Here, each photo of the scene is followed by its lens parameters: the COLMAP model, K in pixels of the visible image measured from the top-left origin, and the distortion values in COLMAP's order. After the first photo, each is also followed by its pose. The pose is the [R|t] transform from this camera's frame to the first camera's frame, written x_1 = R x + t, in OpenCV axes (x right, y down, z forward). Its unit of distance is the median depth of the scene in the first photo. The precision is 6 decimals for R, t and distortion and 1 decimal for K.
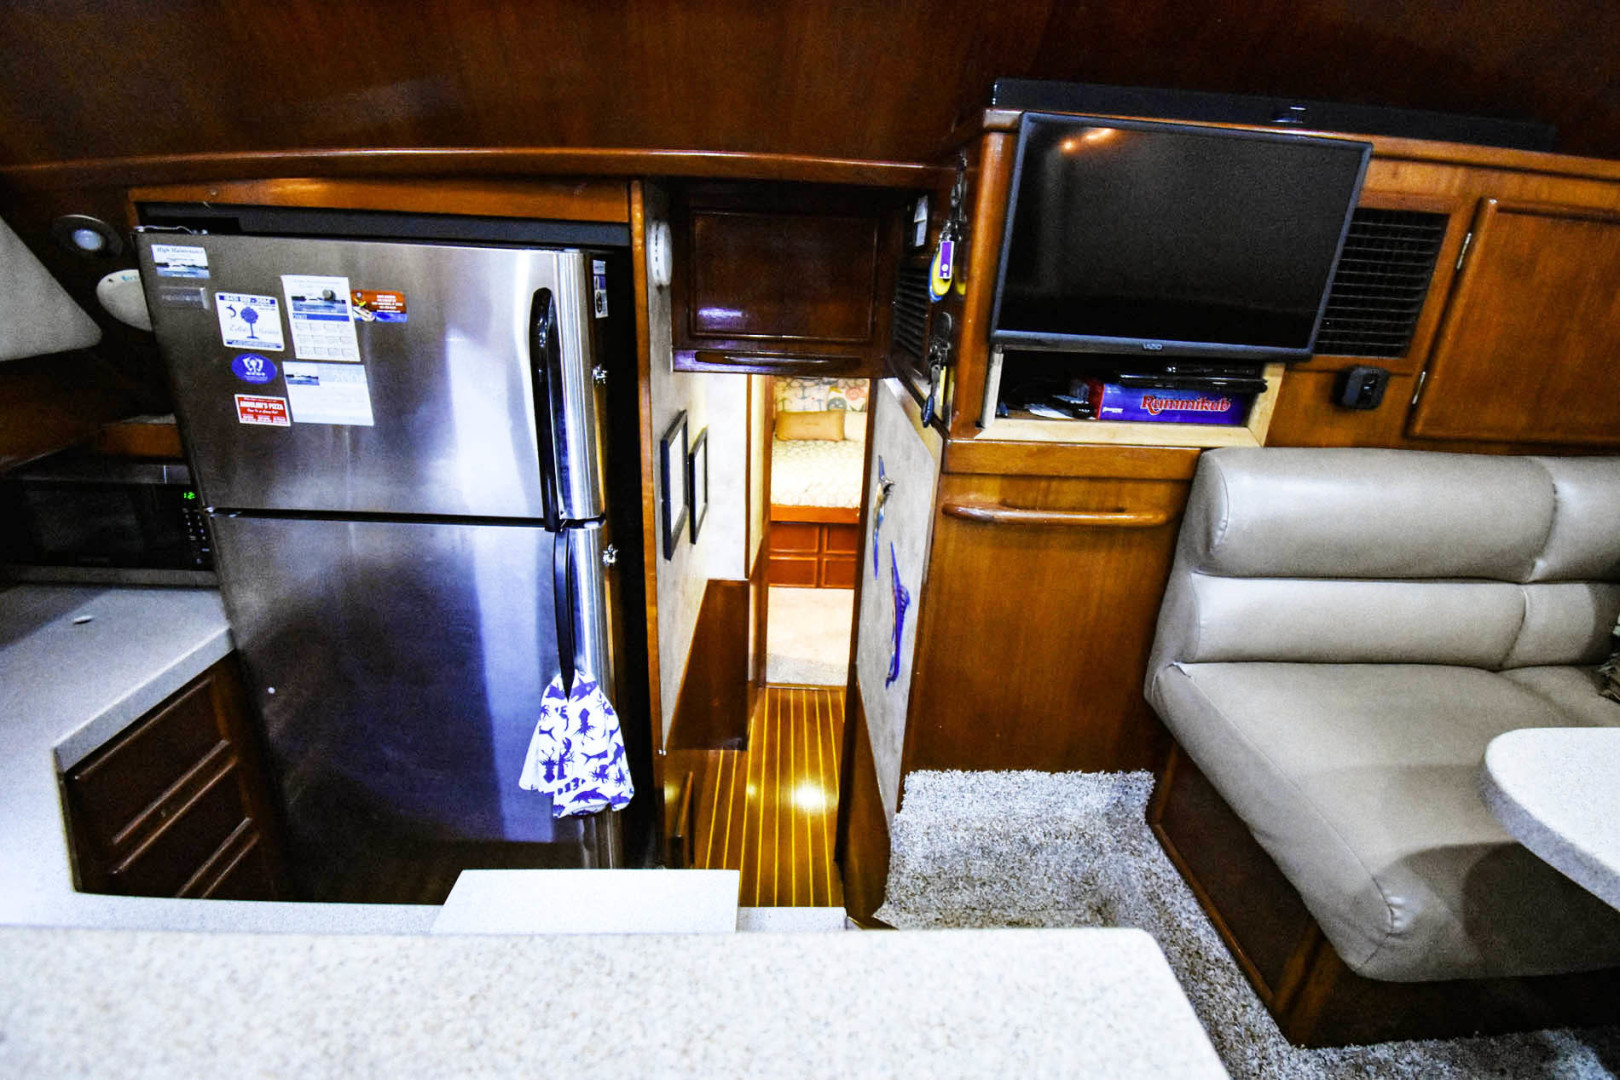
lens RADIAL K [[714.2, 0, 813.4], [0, 714.2, 539.2], [0, 0, 1]] dist [0.015897, -0.022952]
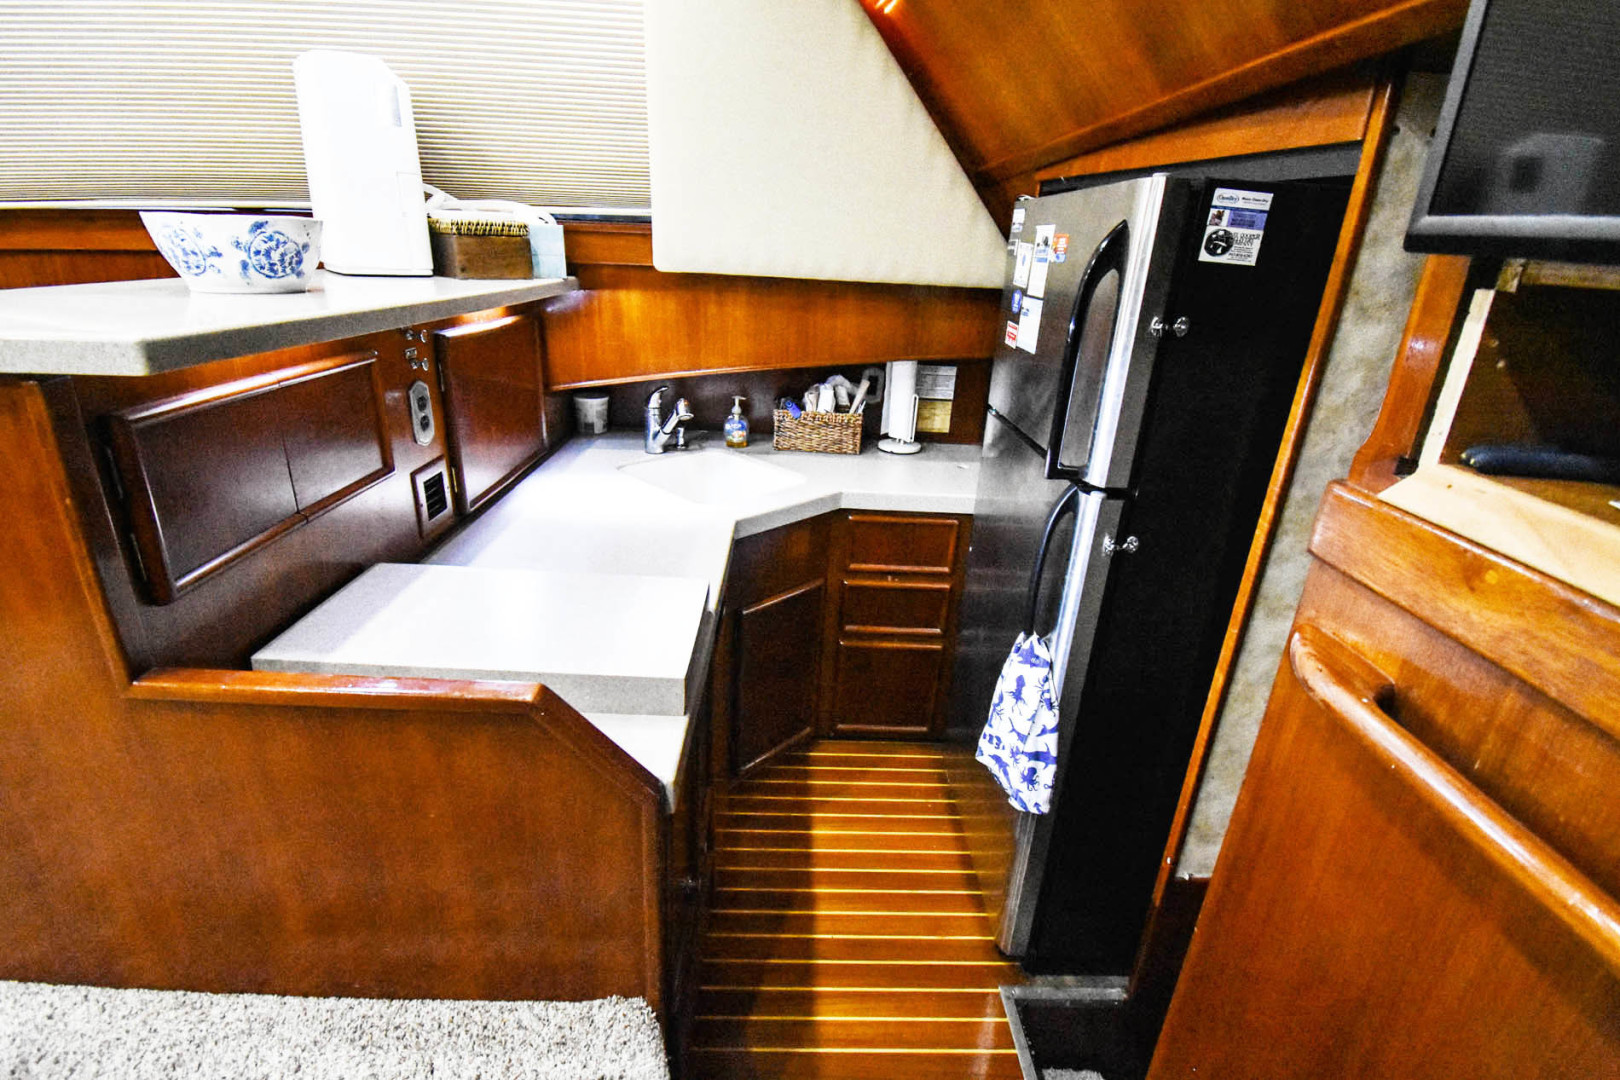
lens RADIAL K [[732.2, 0, 815.9], [0, 732.2, 537.9], [0, 0, 1]] dist [0.018158, -0.024687]
pose [[-0.008329, 0.322449, -0.946550, 0.625019], [-0.410321, 0.862120, 0.297298, -0.111113], [0.911903, 0.390866, 0.125127, 0.648667]]
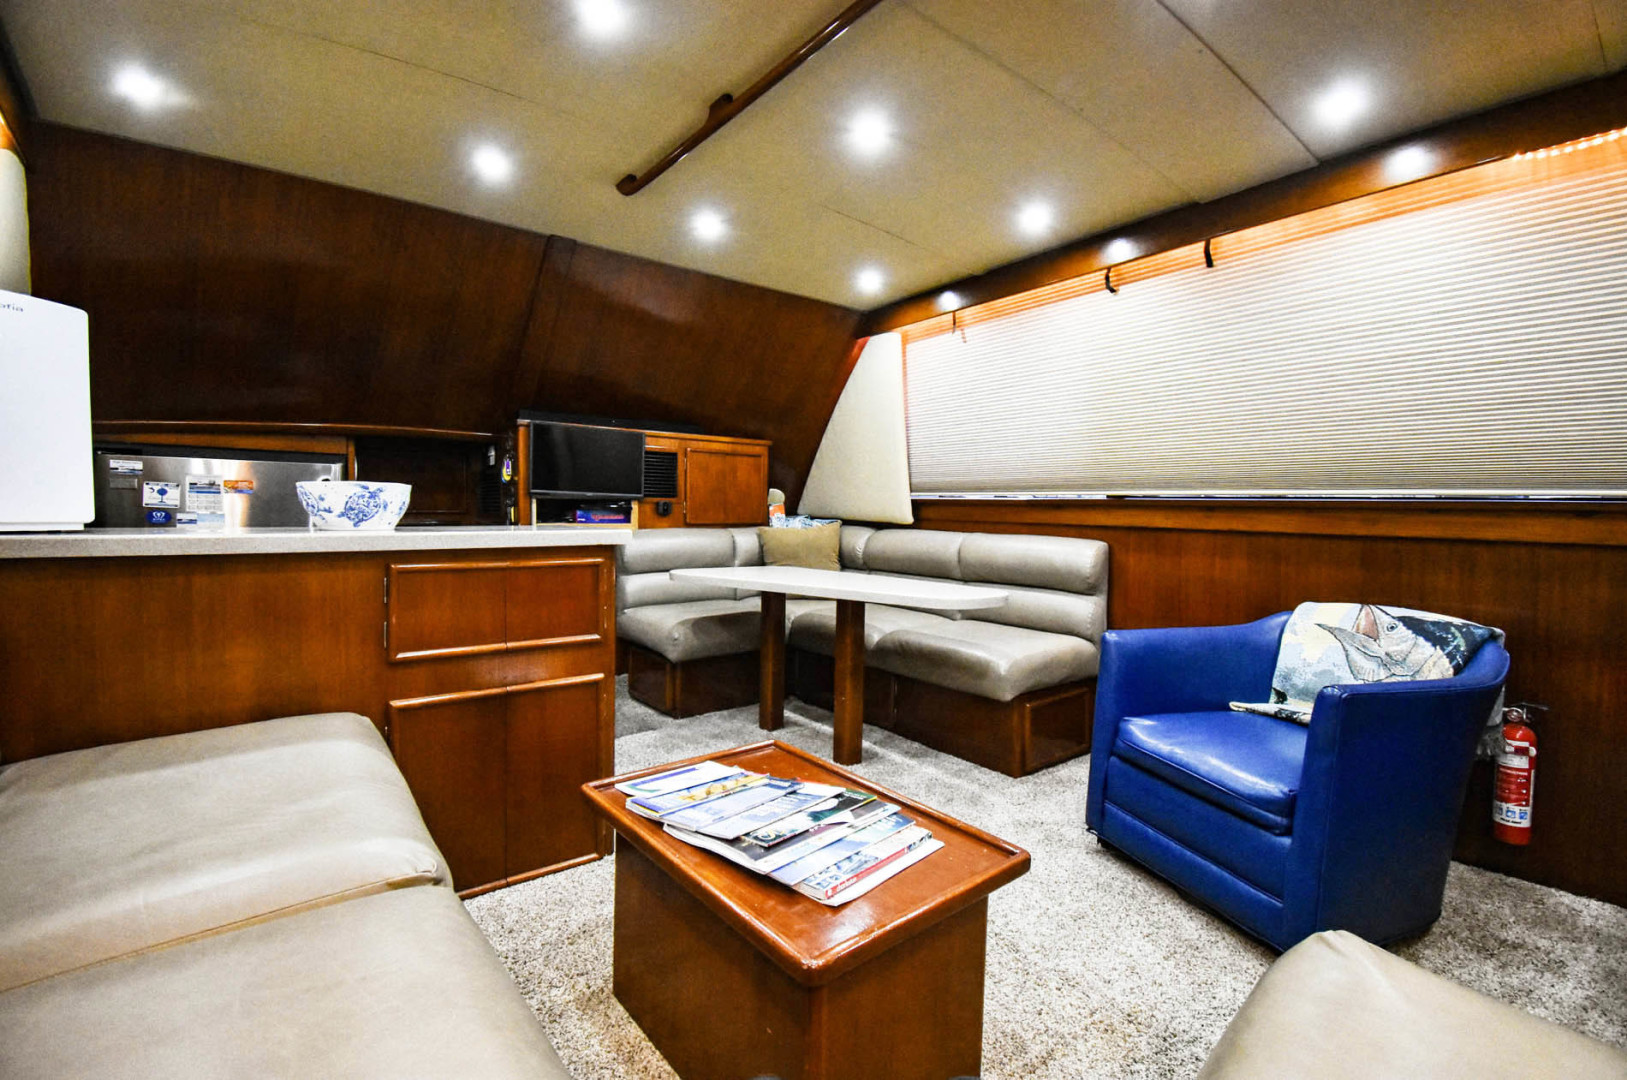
lens RADIAL K [[717.3, 0, 816.9], [0, 717.3, 539.2], [0, 0, 1]] dist [0.015897, -0.022952]
pose [[0.812666, -0.057973, 0.579838, -0.429919], [0.237734, 0.941451, -0.239066, 0.741480], [-0.532030, 0.332129, 0.778868, -1.539304]]
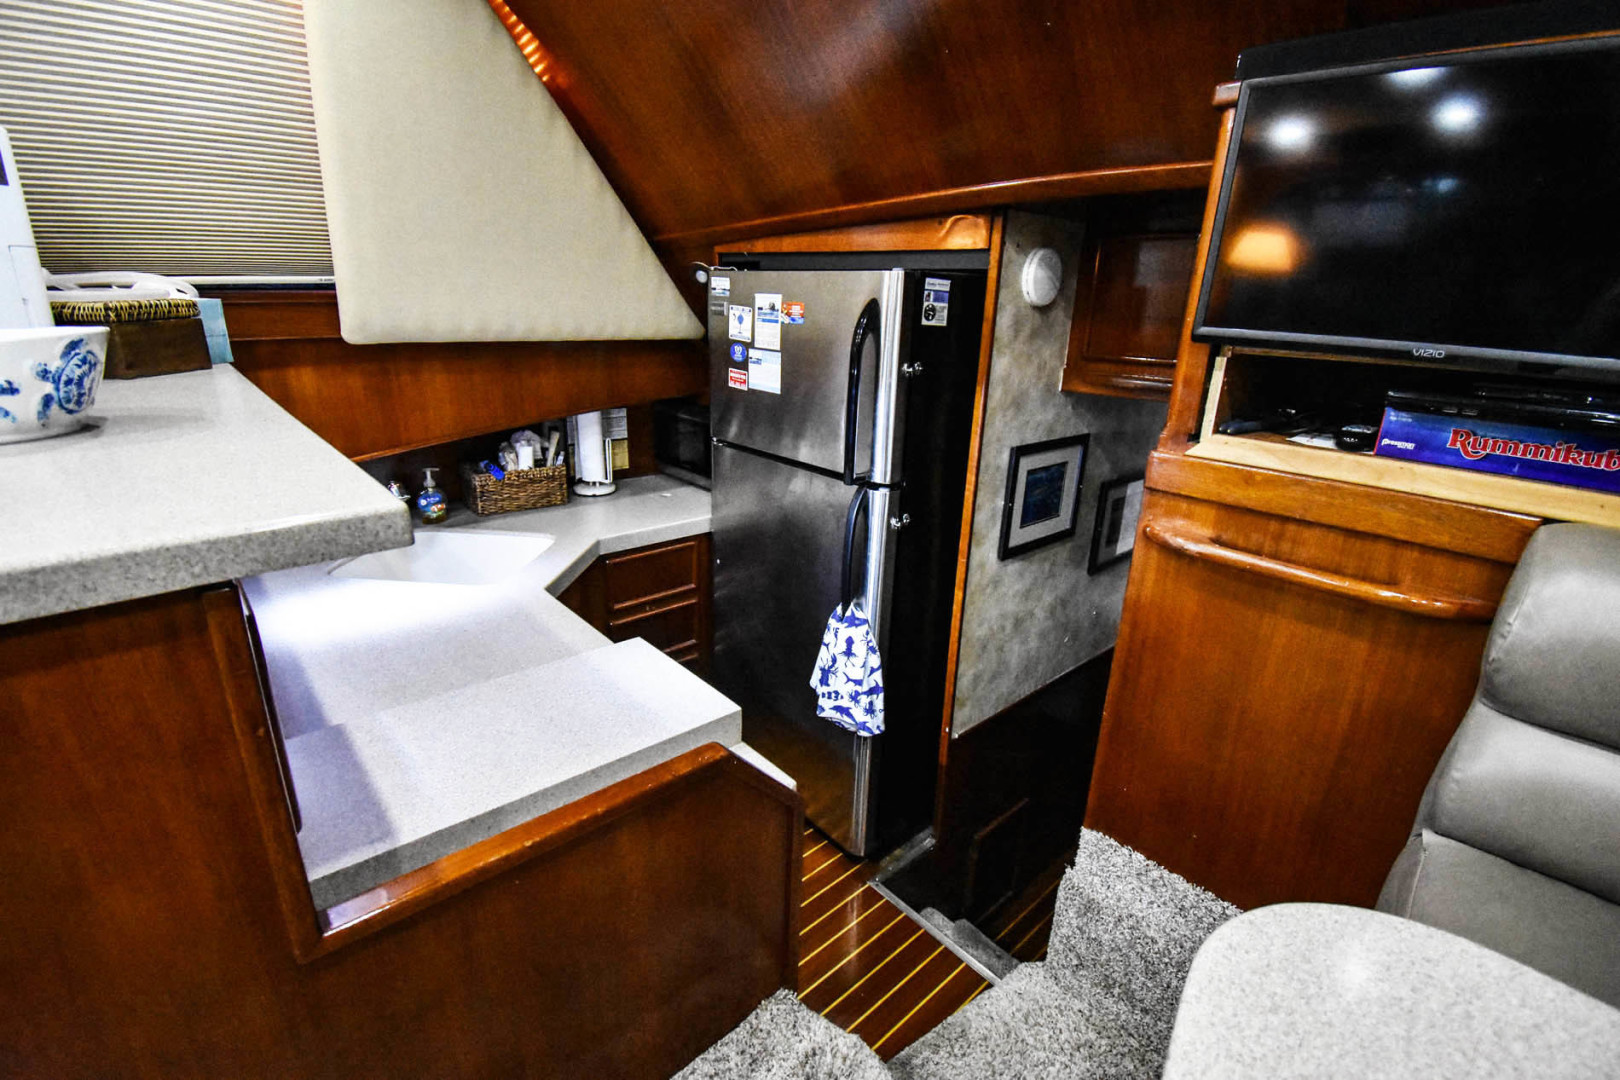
lens RADIAL K [[714.2, 0, 813.4], [0, 714.2, 539.2], [0, 0, 1]] dist [0.015897, -0.022952]
pose [[0.641198, 0.220443, -0.735031, 0.589821], [-0.281043, 0.958759, 0.042377, 0.047913], [0.714059, 0.179403, 0.676708, 0.102904]]
